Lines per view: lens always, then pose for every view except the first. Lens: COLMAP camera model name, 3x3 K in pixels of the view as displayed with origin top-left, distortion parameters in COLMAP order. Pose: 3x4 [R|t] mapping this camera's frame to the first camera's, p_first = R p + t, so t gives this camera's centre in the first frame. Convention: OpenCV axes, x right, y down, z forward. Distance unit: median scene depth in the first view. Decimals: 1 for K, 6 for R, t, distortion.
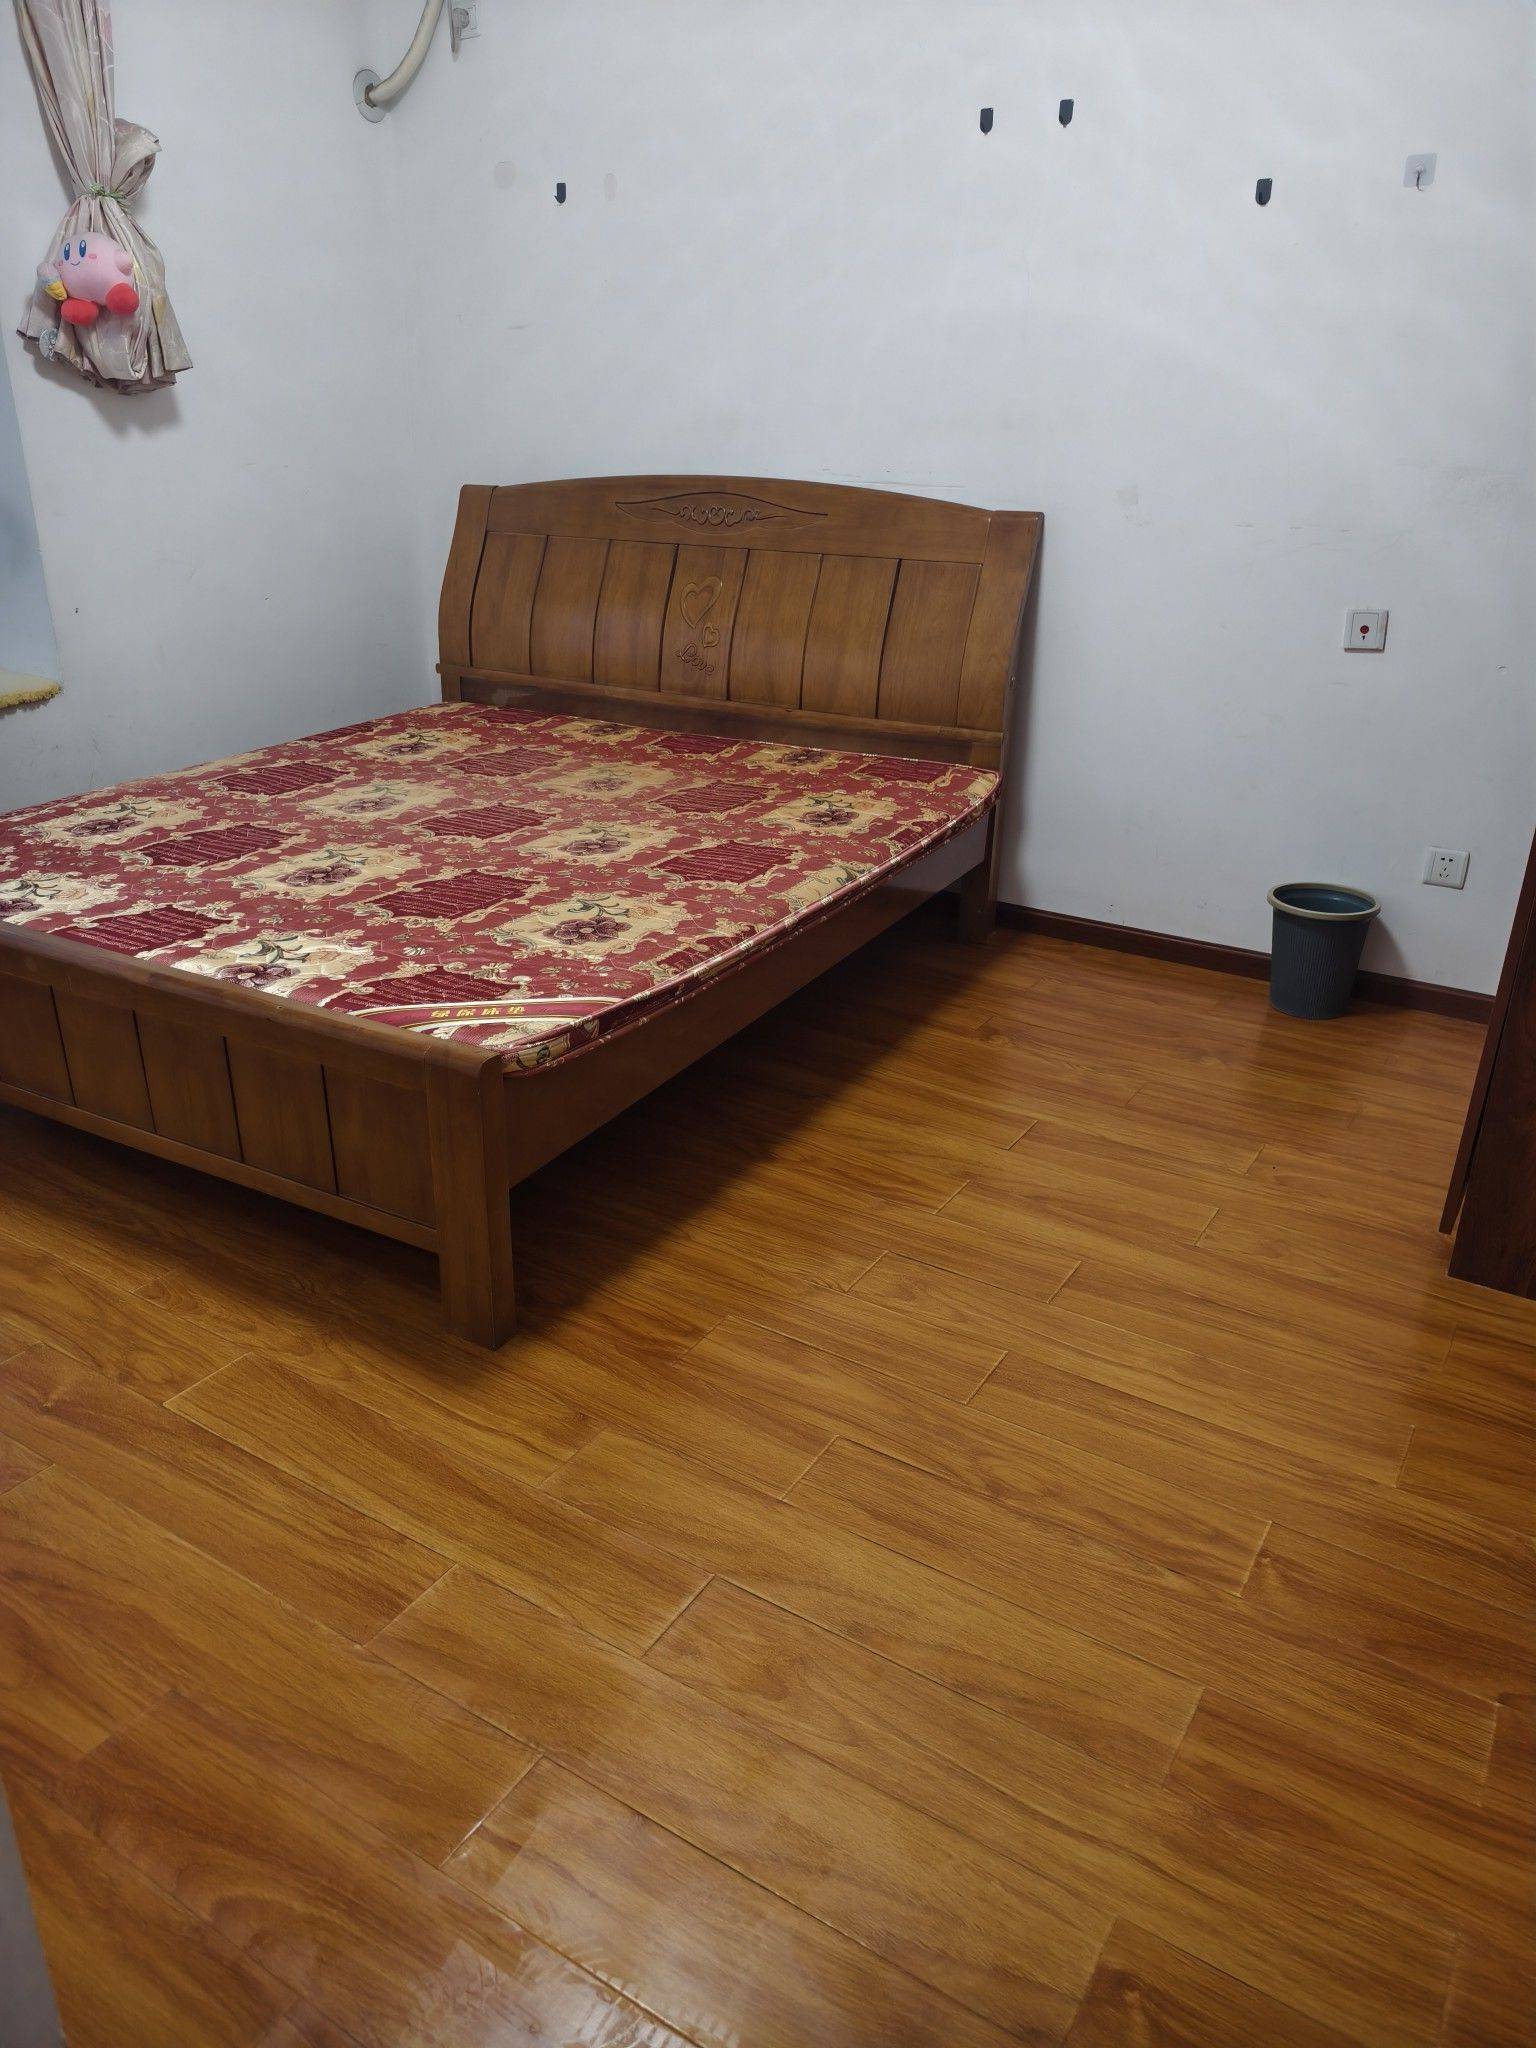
lens RADIAL K [[1388.5, 0, 768.0], [0, 1388.5, 1024.0], [0, 0, 1]] dist [0.064813, -0.000118]
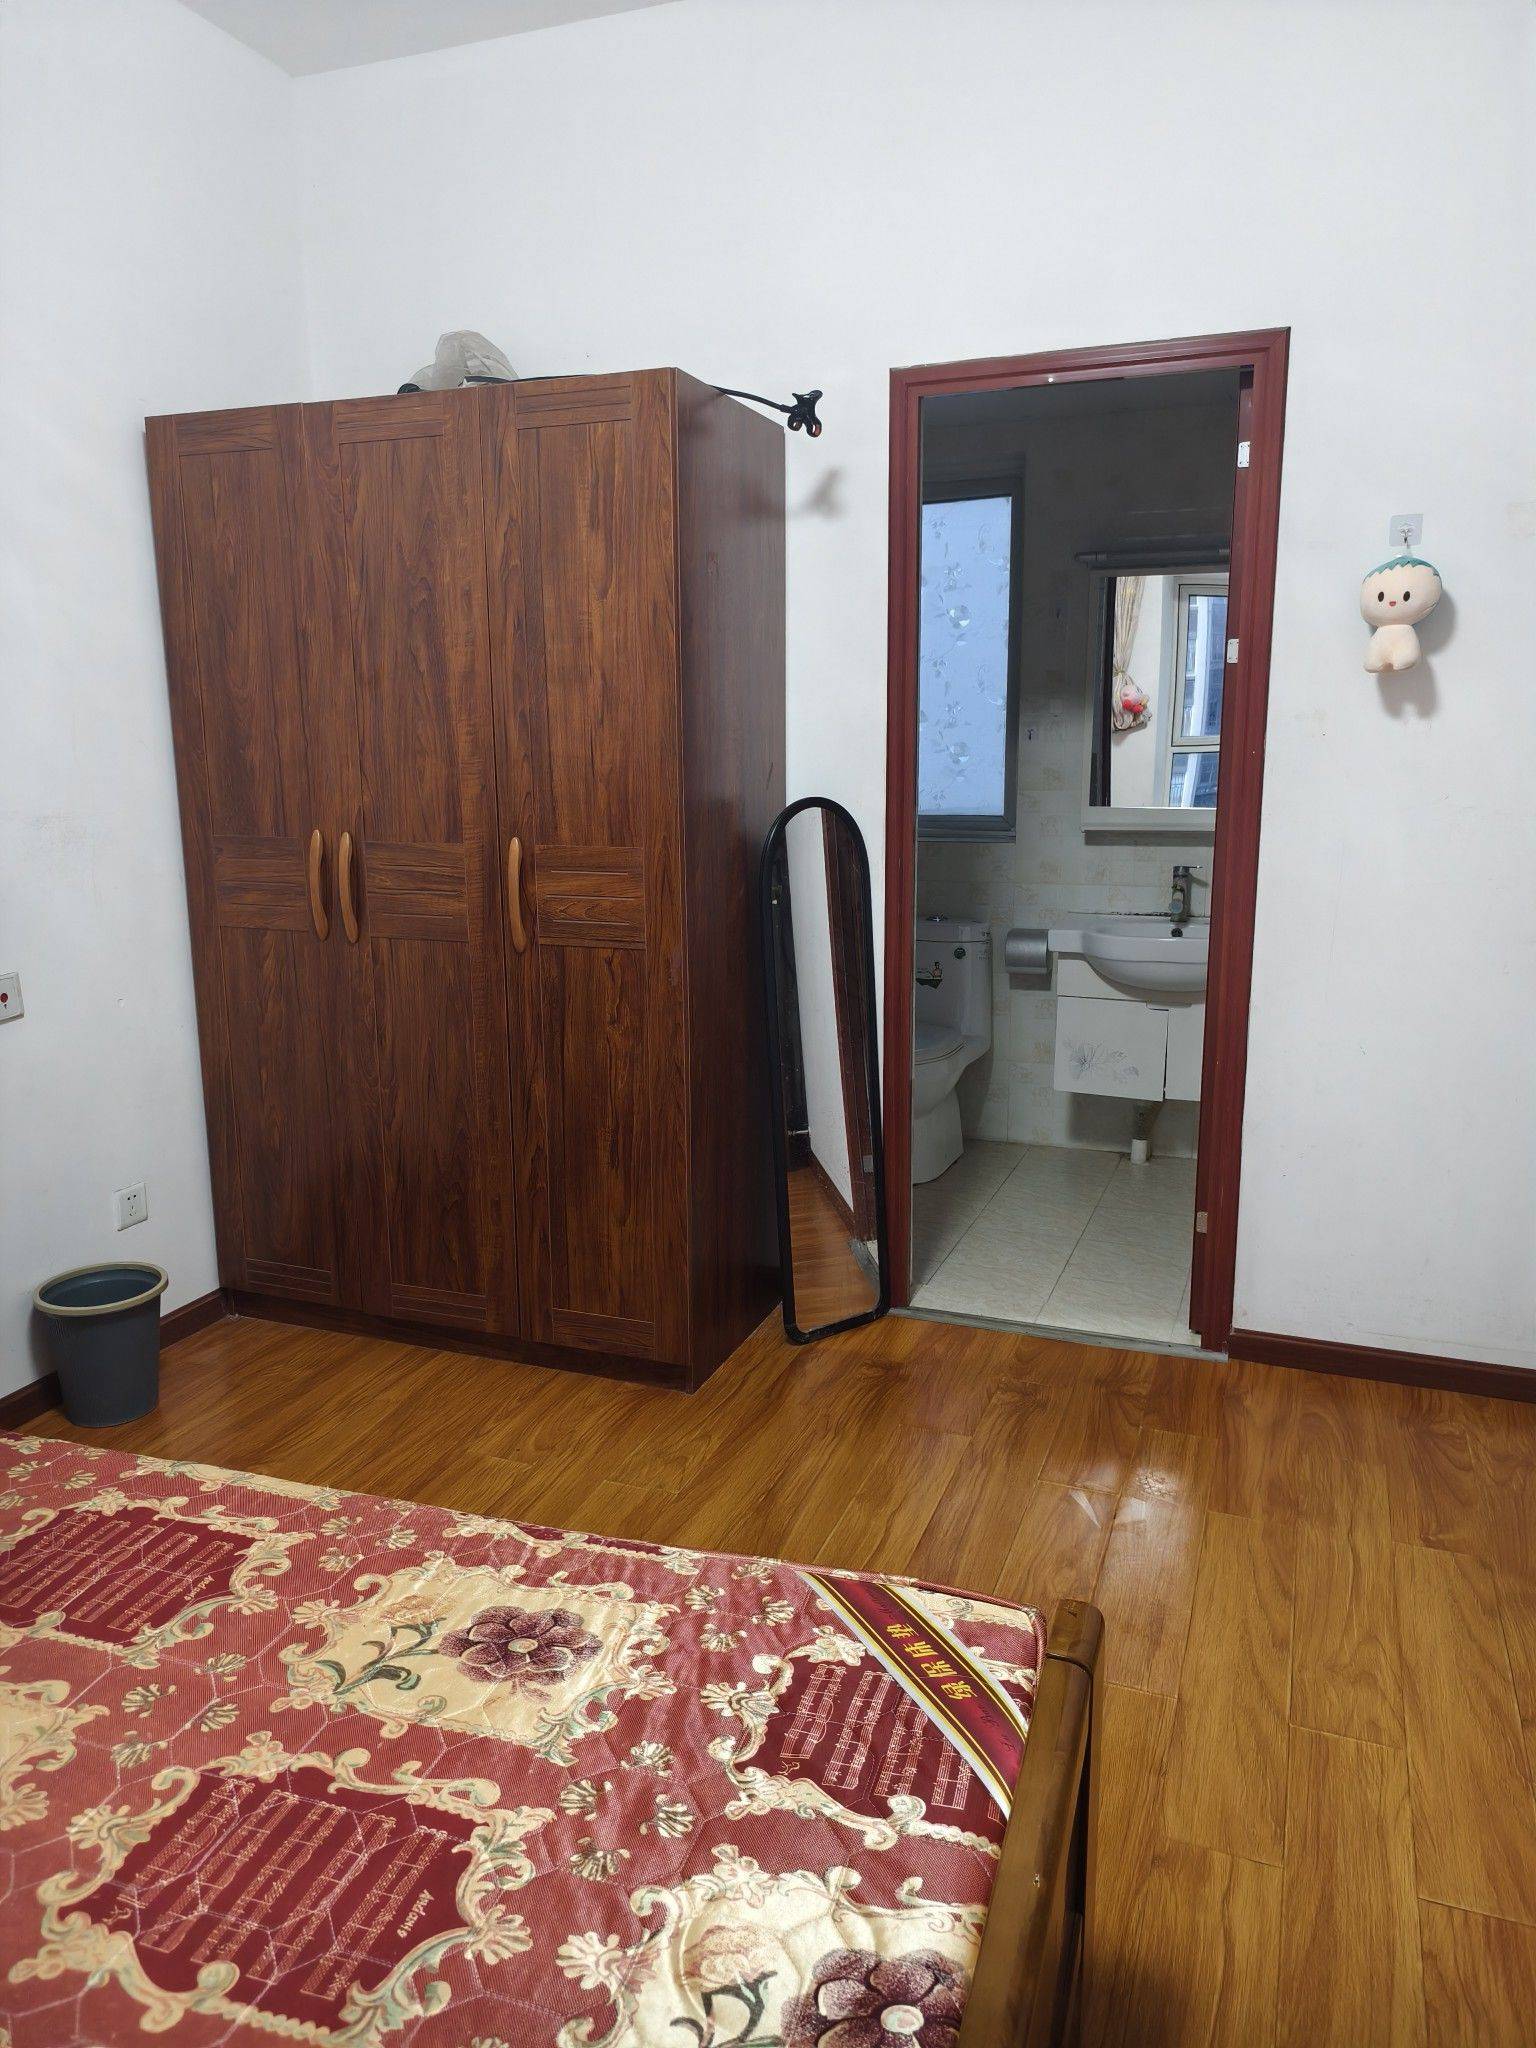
lens RADIAL K [[1459.2, 0, 768.0], [0, 1459.2, 1024.0], [0, 0, 1]] dist [-0.000703, -0.000900]
pose [[-0.180951, -0.217479, 0.959145, -0.641088], [0.393497, 0.877773, 0.273265, -0.398951], [-0.901342, 0.426868, -0.073256, 0.795761]]
